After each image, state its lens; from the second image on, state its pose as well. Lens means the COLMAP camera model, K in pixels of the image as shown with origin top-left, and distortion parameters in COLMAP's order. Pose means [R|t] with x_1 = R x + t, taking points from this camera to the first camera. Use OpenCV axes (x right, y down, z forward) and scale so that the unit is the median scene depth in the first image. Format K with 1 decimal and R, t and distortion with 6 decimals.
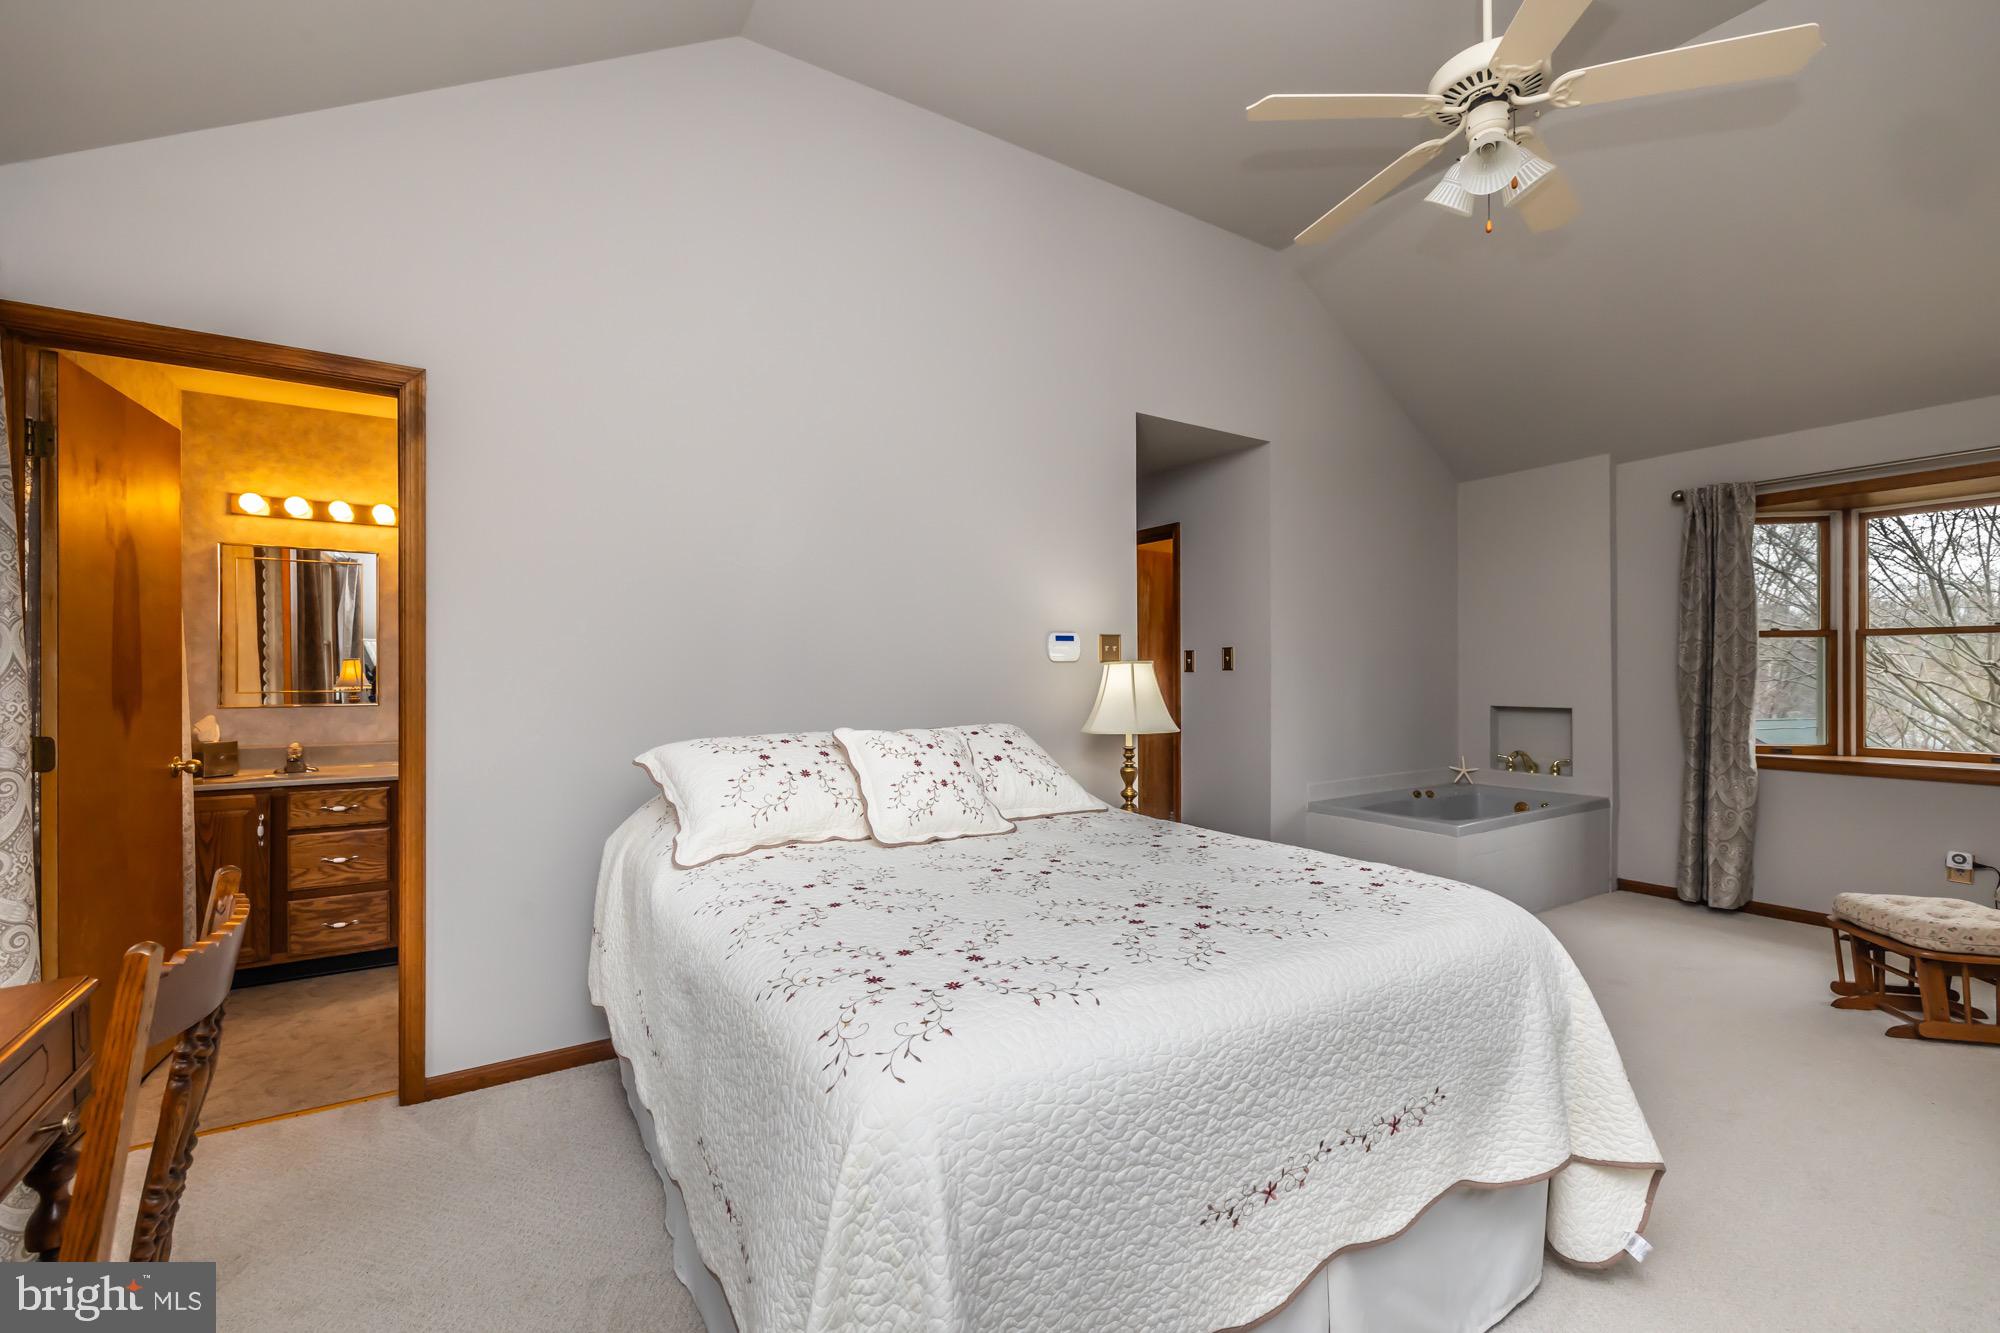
lens RADIAL K [[857.2, 0, 1010.2], [0, 857.2, 683.4], [0, 0, 1]] dist [-0.004358, 0.000628]
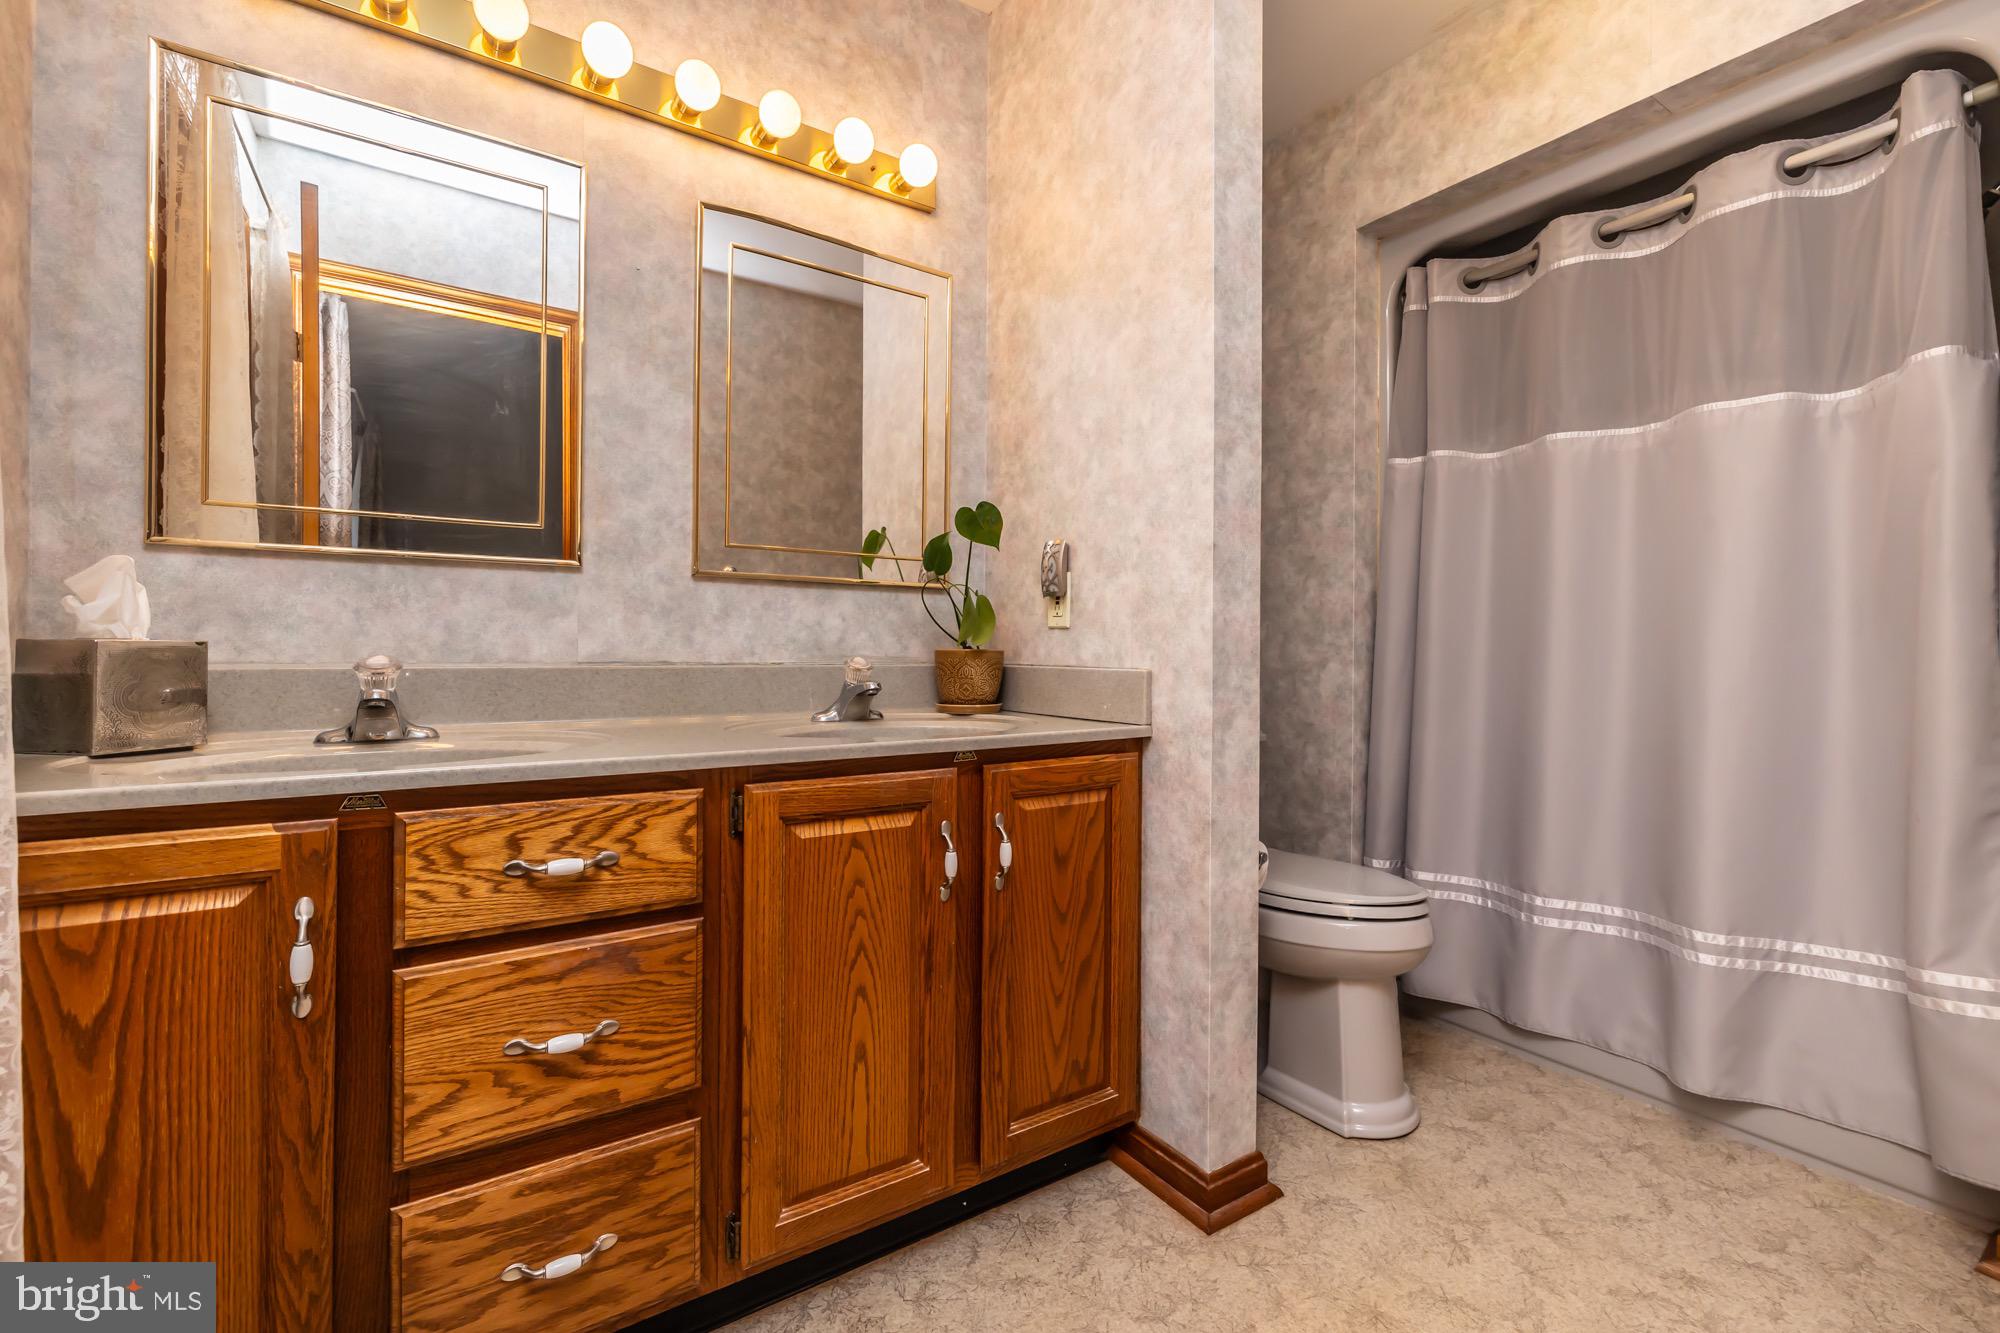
lens RADIAL K [[857.2, 0, 986.0], [0, 857.2, 656.7], [0, 0, 1]] dist [-0.004358, 0.000628]
pose [[0.999752, 0.006657, 0.021240, -0.512784], [-0.006594, 0.999974, -0.003023, 0.059263], [-0.021260, 0.002882, 0.999770, 0.557885]]
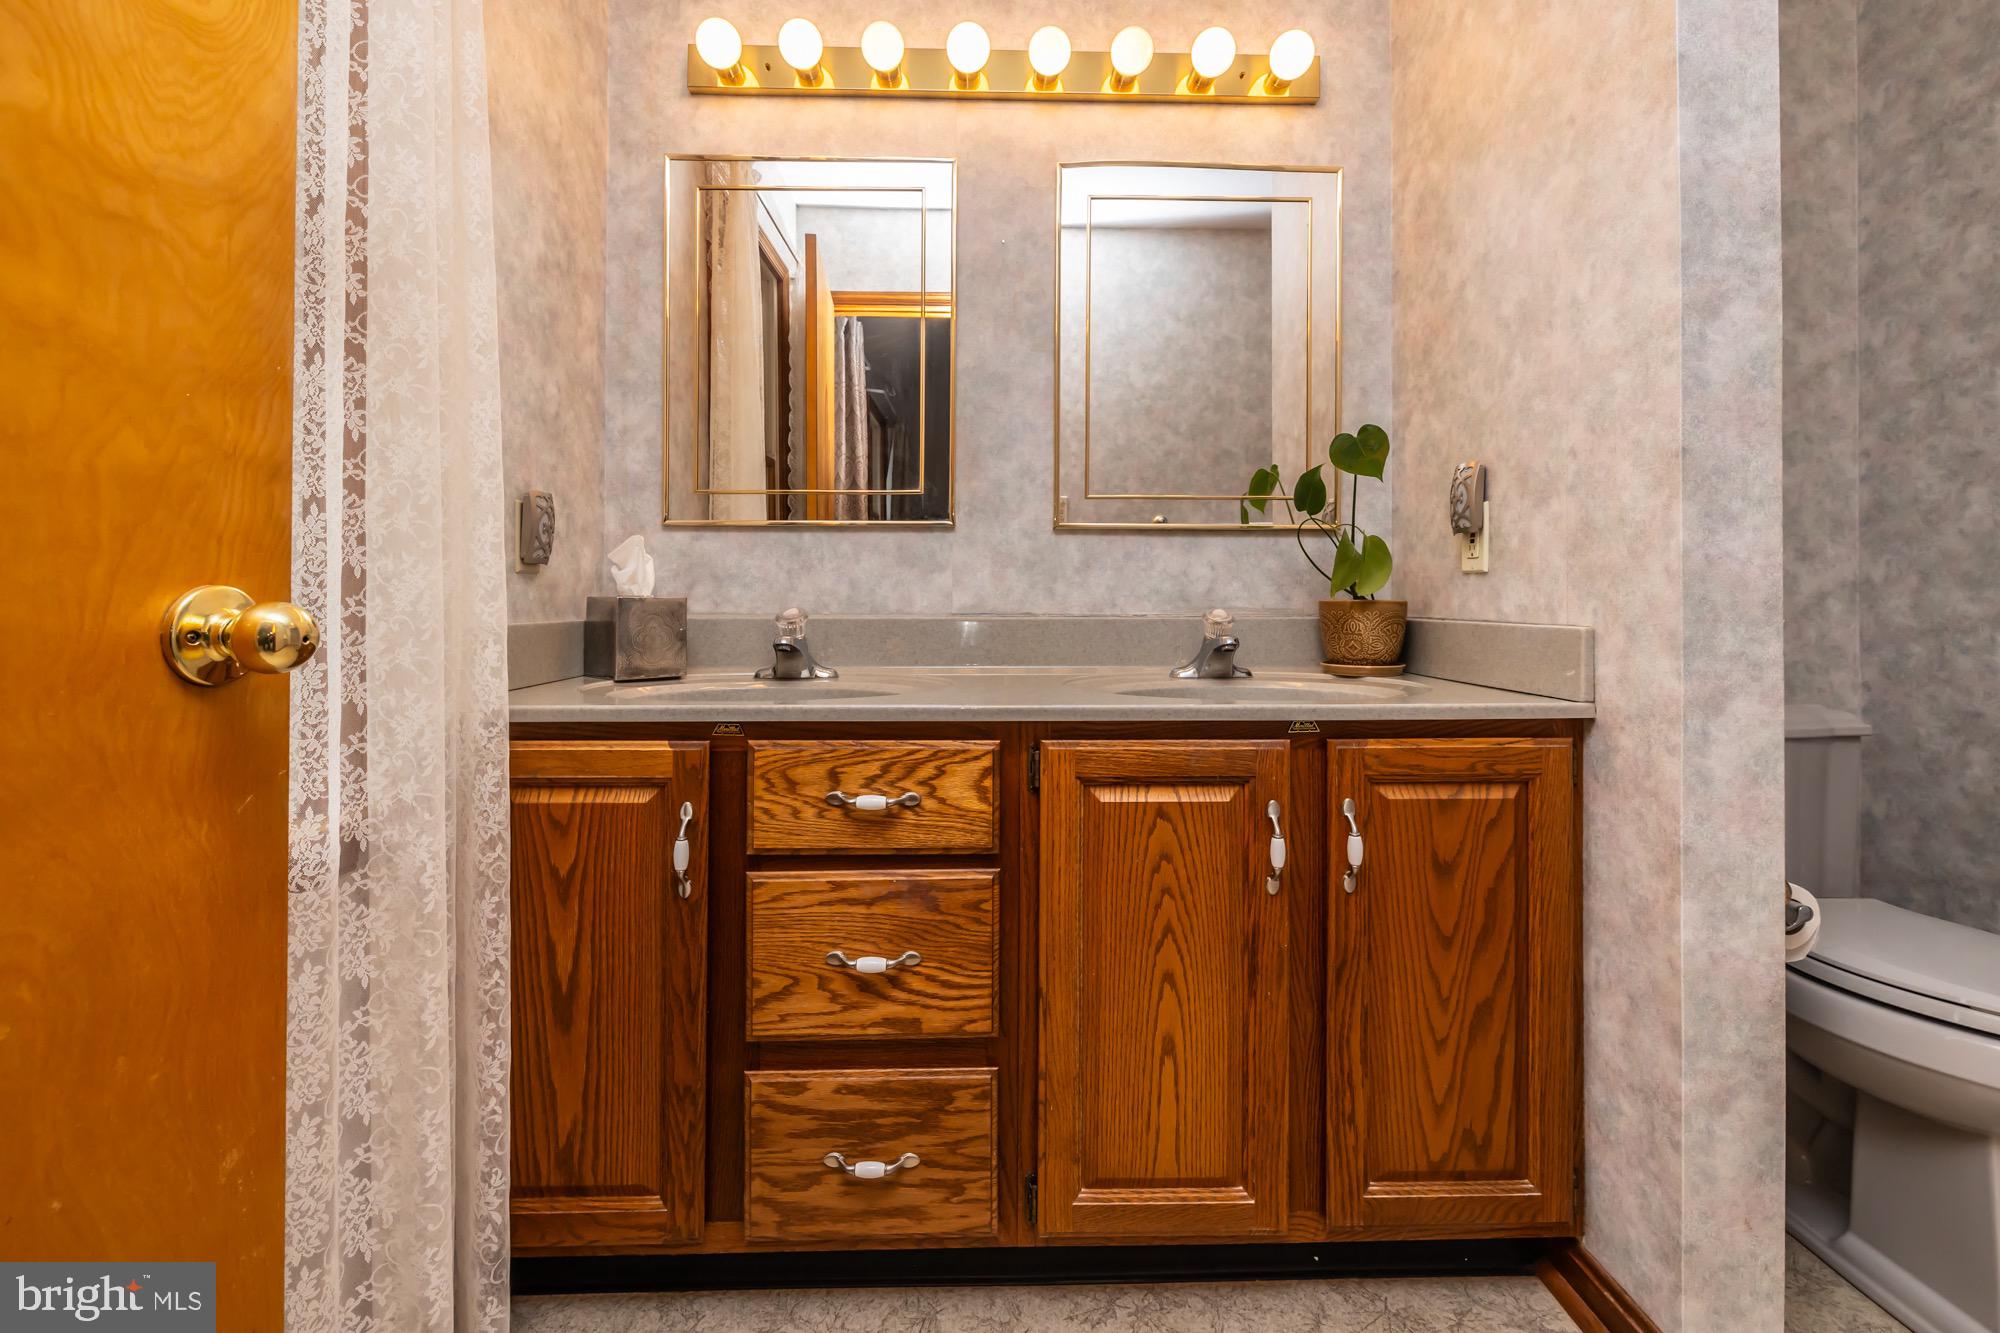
lens RADIAL K [[857.2, 0, 990.9], [0, 857.2, 595.8], [0, 0, 1]] dist [-0.004358, 0.000628]
pose [[0.855282, 0.000322, -0.518162, -0.460275], [-0.006743, 0.999922, -0.010509, 0.057565], [0.518119, 0.012482, 0.855218, 0.592631]]
